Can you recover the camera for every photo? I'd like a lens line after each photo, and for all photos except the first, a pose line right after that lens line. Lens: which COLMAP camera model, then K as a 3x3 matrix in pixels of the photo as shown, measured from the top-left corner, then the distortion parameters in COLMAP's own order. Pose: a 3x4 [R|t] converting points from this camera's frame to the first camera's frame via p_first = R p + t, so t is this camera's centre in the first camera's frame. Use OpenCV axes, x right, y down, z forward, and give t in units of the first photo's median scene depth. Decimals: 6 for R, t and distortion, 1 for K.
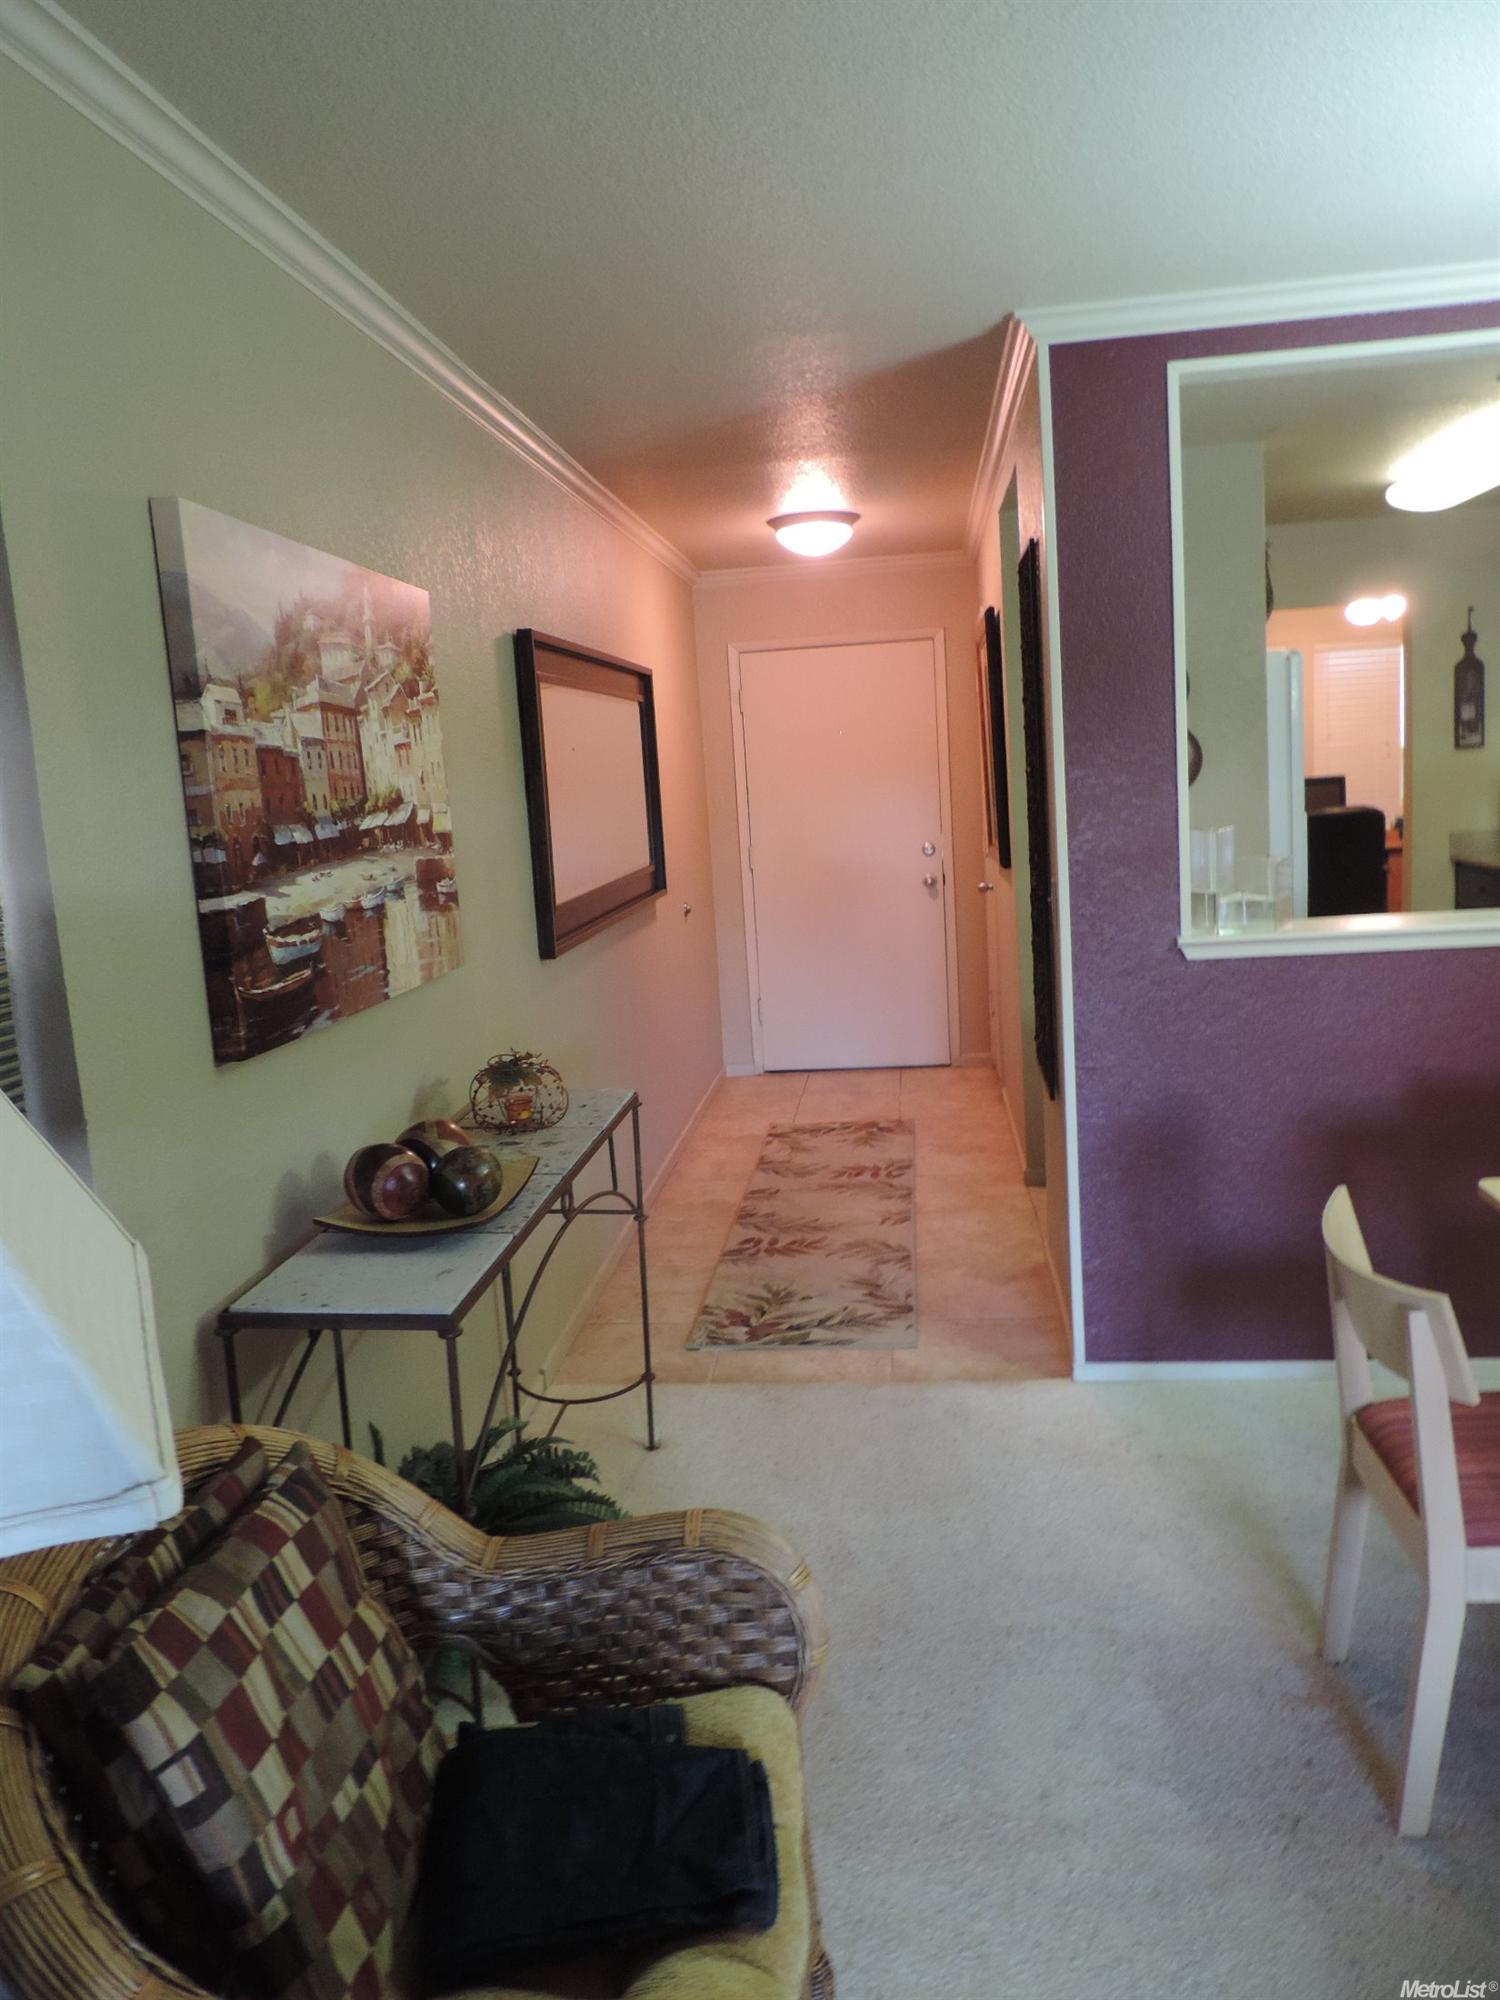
lens RADIAL K [[1426.6, 0, 735.9], [0, 1426.6, 1001.9], [0, 0, 1]] dist [-0.019836, -0.004306]
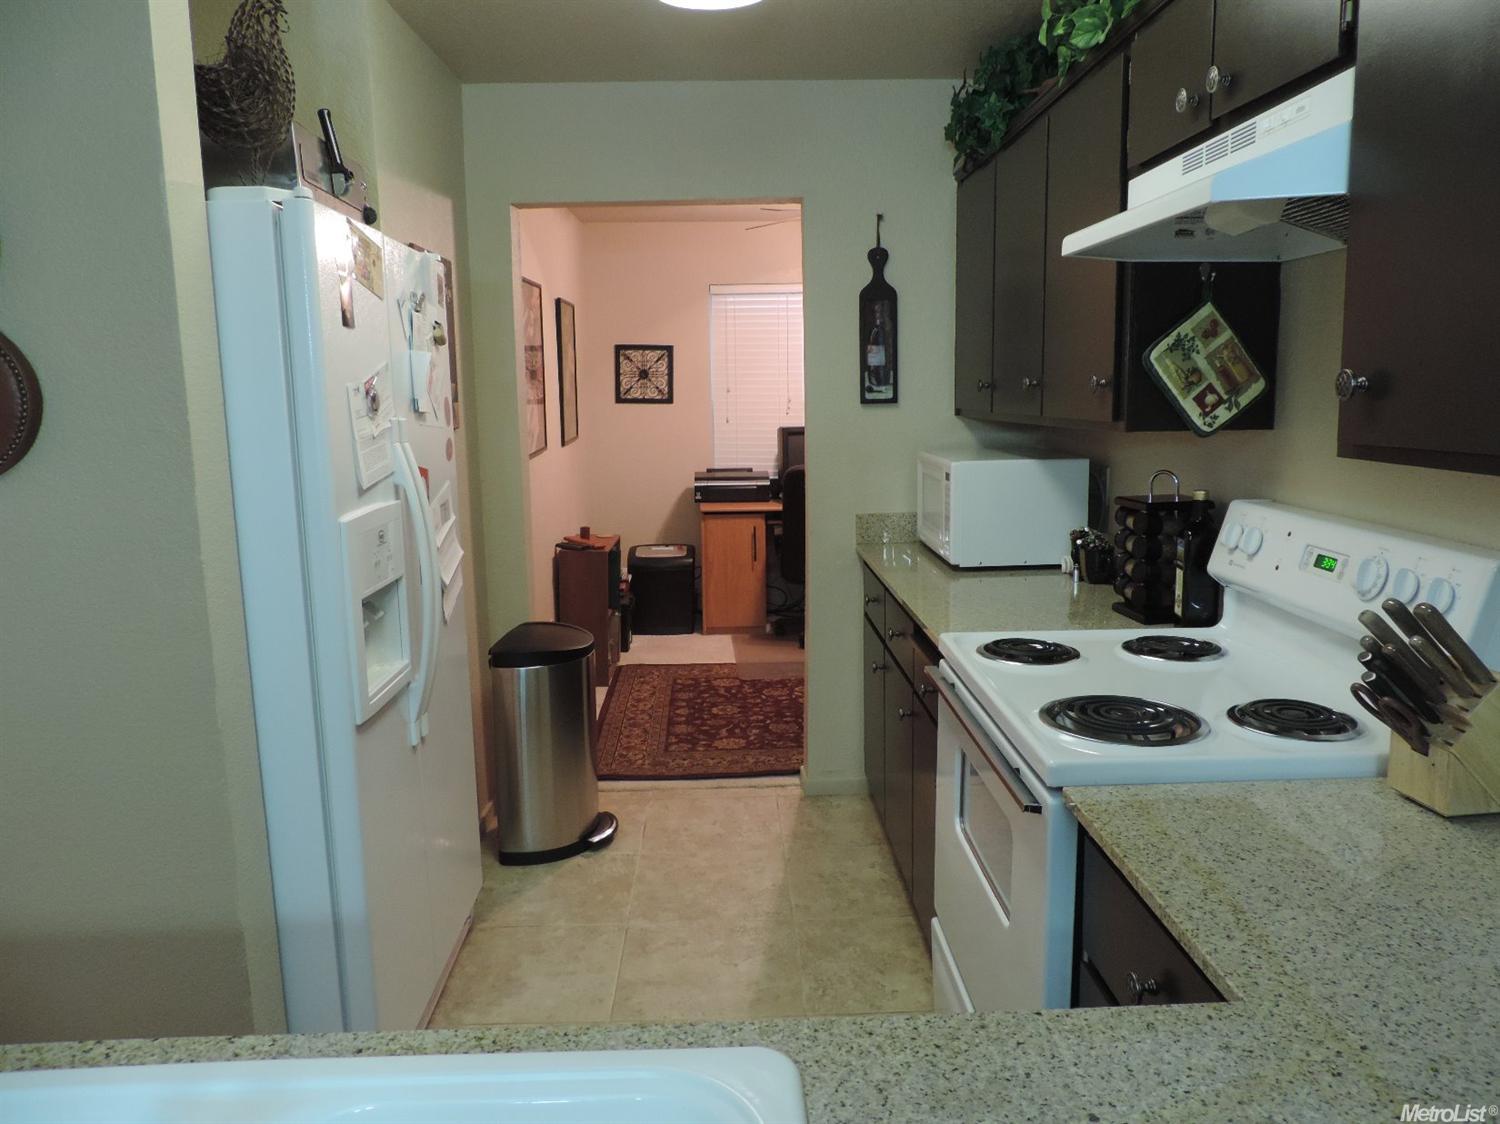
lens RADIAL K [[1084.1, 0, 750.1], [0, 1084.1, 560.6], [0, 0, 1]] dist [-0.043623, 0.072814]
pose [[0.988136, 0.029777, 0.150664, 0.723610], [-0.028224, 0.999524, -0.012436, -0.173870], [-0.150963, 0.008036, 0.988507, 0.885234]]
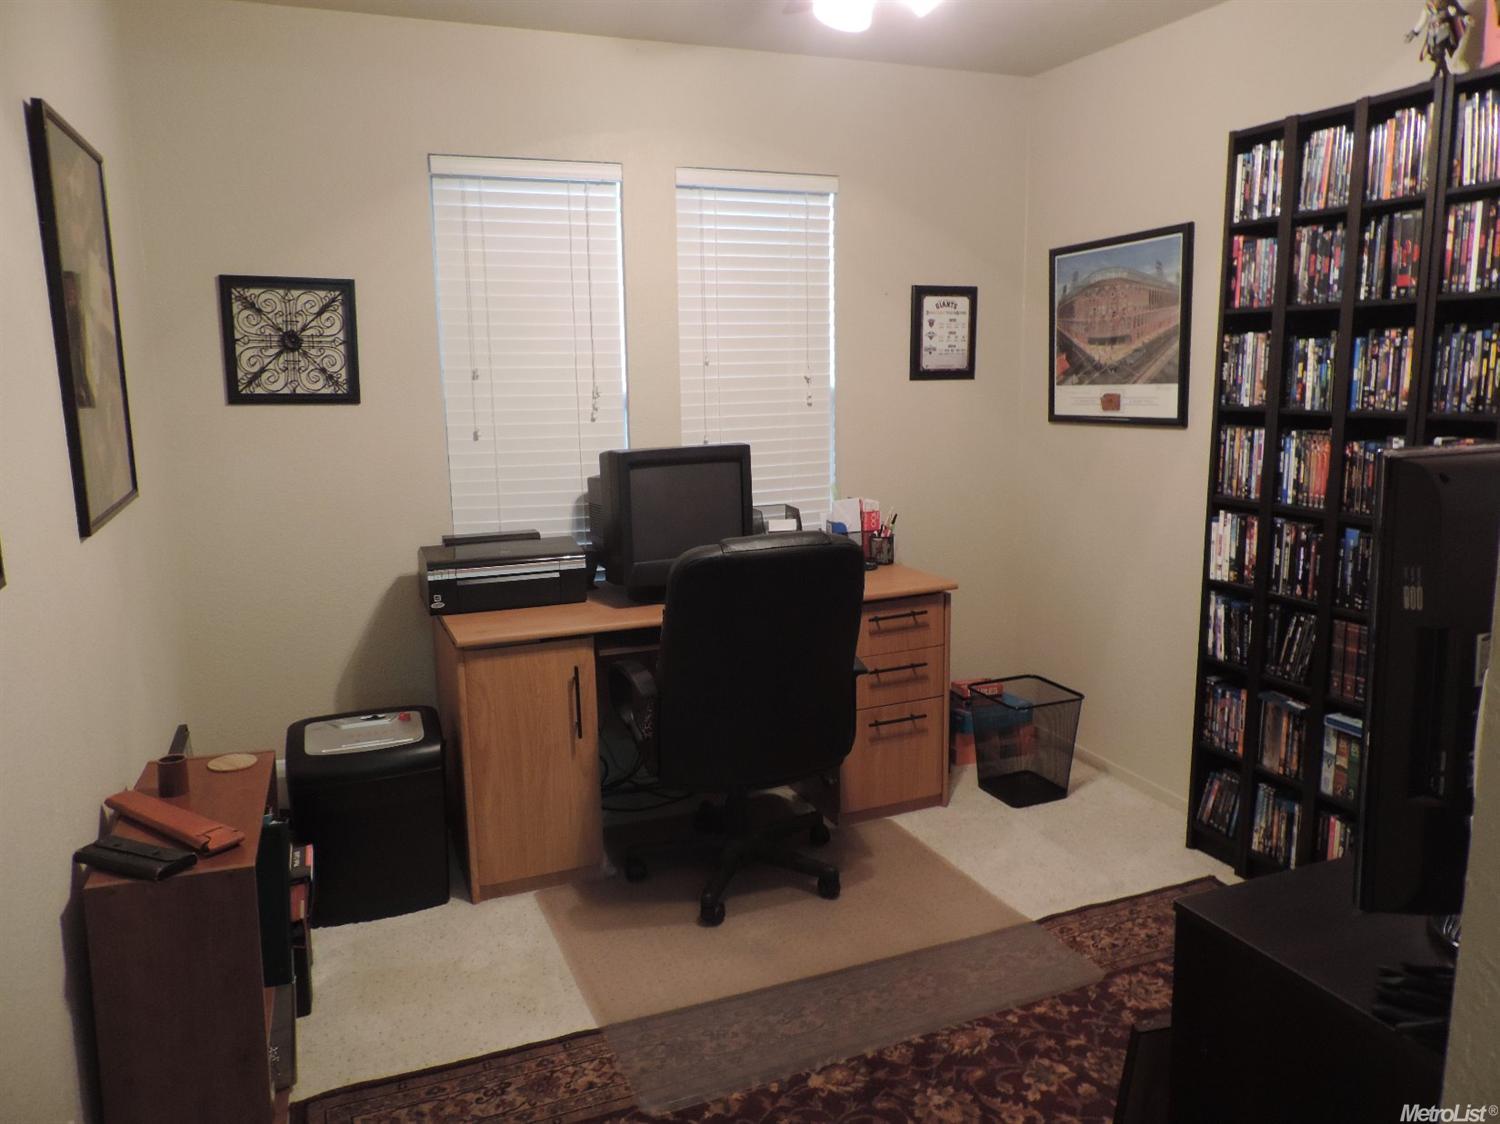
lens RADIAL K [[1071.7, 0, 750.6], [0, 1071.7, 556.2], [0, 0, 1]] dist [-0.003283, -0.008388]
pose [[0.879672, -0.030727, 0.474588, 0.726578], [0.034919, 0.999390, -0.000018, -0.342065], [-0.474298, 0.016588, 0.880208, 1.912427]]
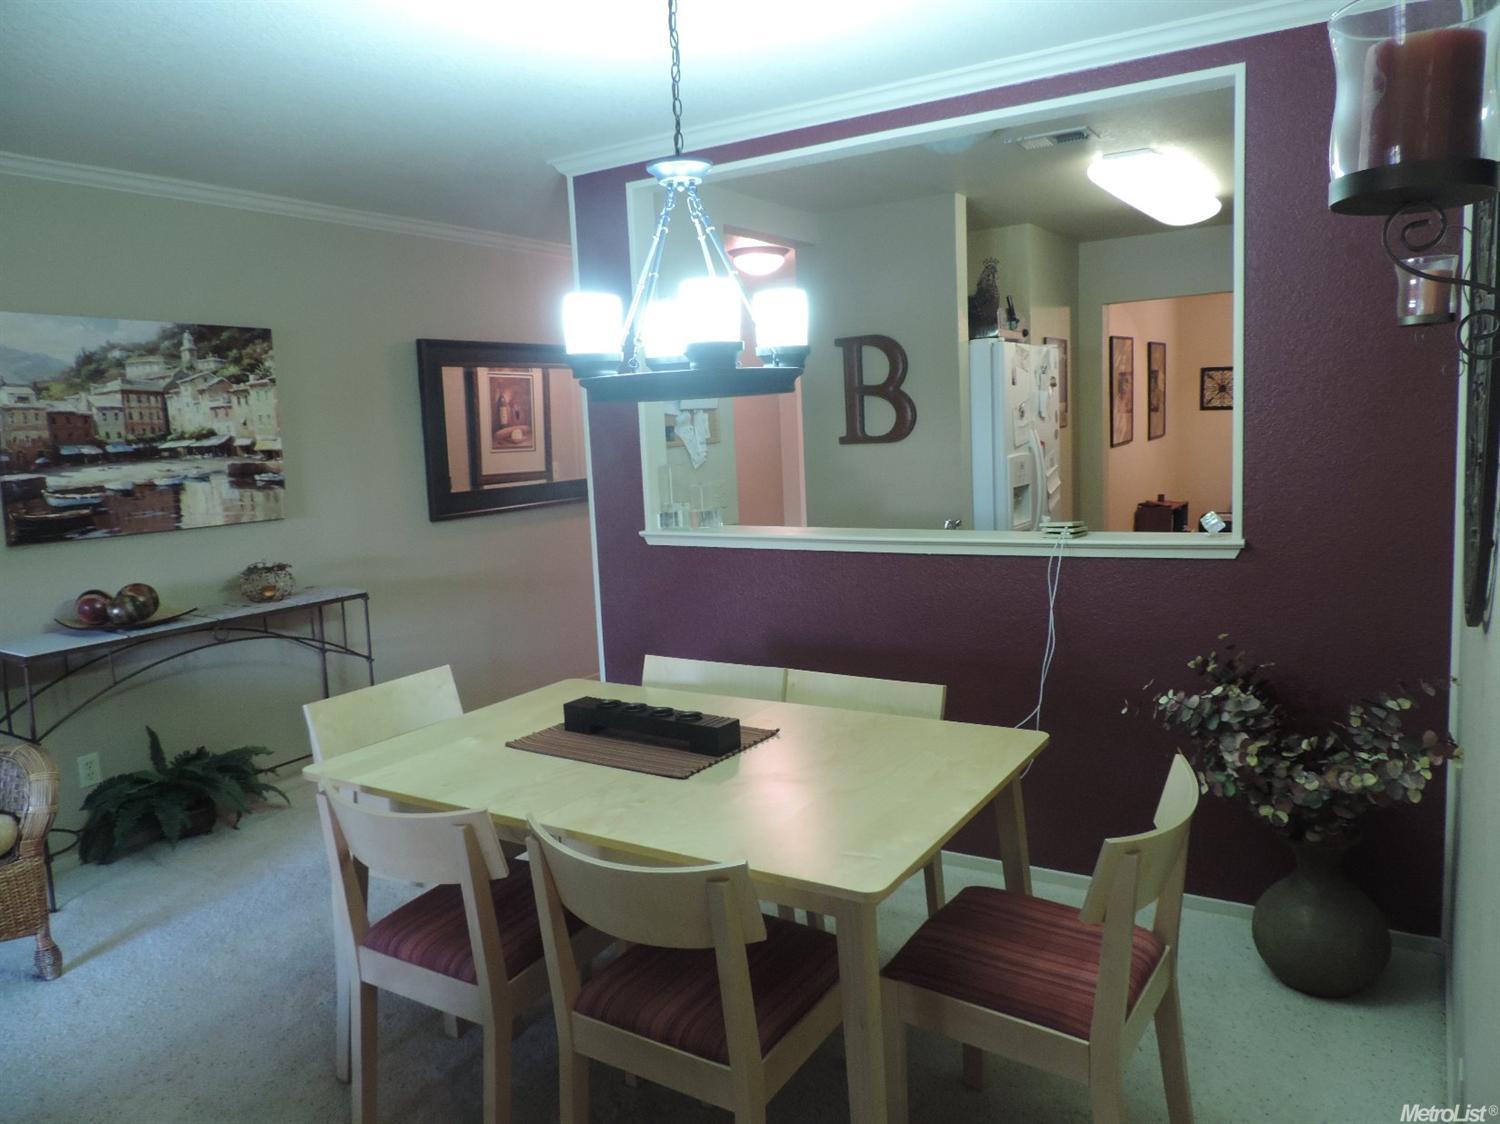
lens RADIAL K [[1084.1, 0, 750.1], [0, 1084.1, 560.6], [0, 0, 1]] dist [-0.043623, 0.072814]
pose [[0.903607, 0.083584, -0.420129, 0.923893], [-0.086150, 0.996199, 0.012902, -0.037356], [0.419610, 0.024535, 0.907373, -0.069672]]
